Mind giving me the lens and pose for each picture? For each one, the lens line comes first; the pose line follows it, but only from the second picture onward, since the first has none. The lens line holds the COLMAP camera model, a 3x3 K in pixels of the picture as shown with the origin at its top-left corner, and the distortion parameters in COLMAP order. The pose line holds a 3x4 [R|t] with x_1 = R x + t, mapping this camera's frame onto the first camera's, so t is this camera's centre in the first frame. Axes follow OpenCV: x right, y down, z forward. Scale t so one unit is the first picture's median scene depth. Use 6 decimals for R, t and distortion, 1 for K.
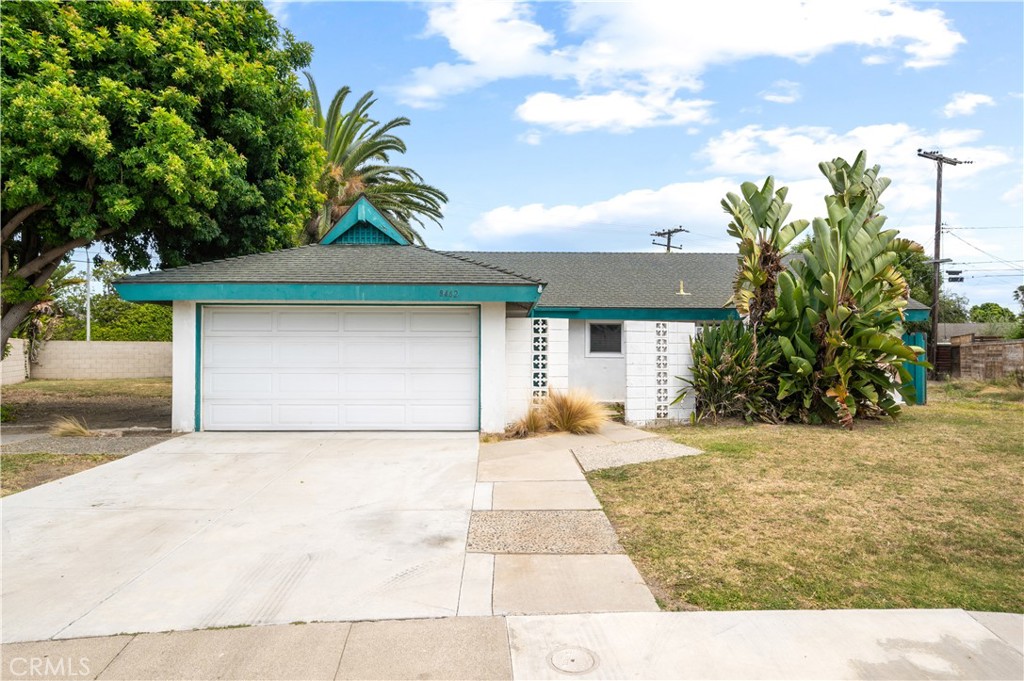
lens RADIAL K [[559.5, 0, 519.5], [0, 559.5, 346.8], [0, 0, 1]] dist [0.000375, -0.003169]
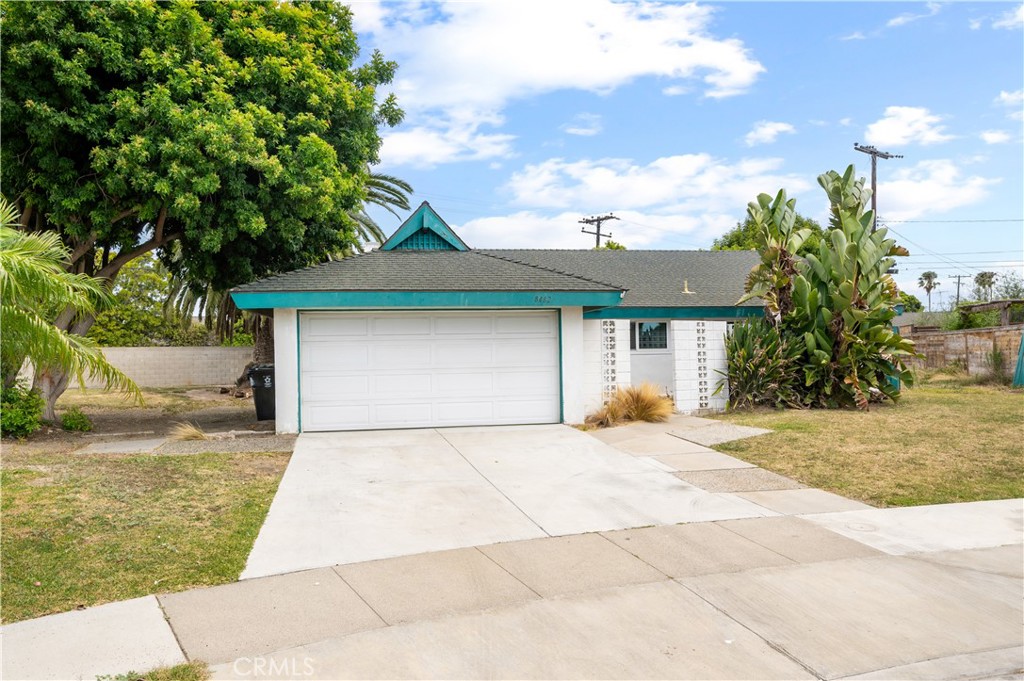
lens RADIAL K [[625.6, 0, 512.2], [0, 625.6, 342.3], [0, 0, 1]] dist [0.003048, -0.005273]
pose [[0.990727, -0.017706, 0.134707, -0.331395], [0.018180, 0.999832, -0.002294, -0.007294], [-0.134644, 0.004722, 0.990883, -0.209346]]
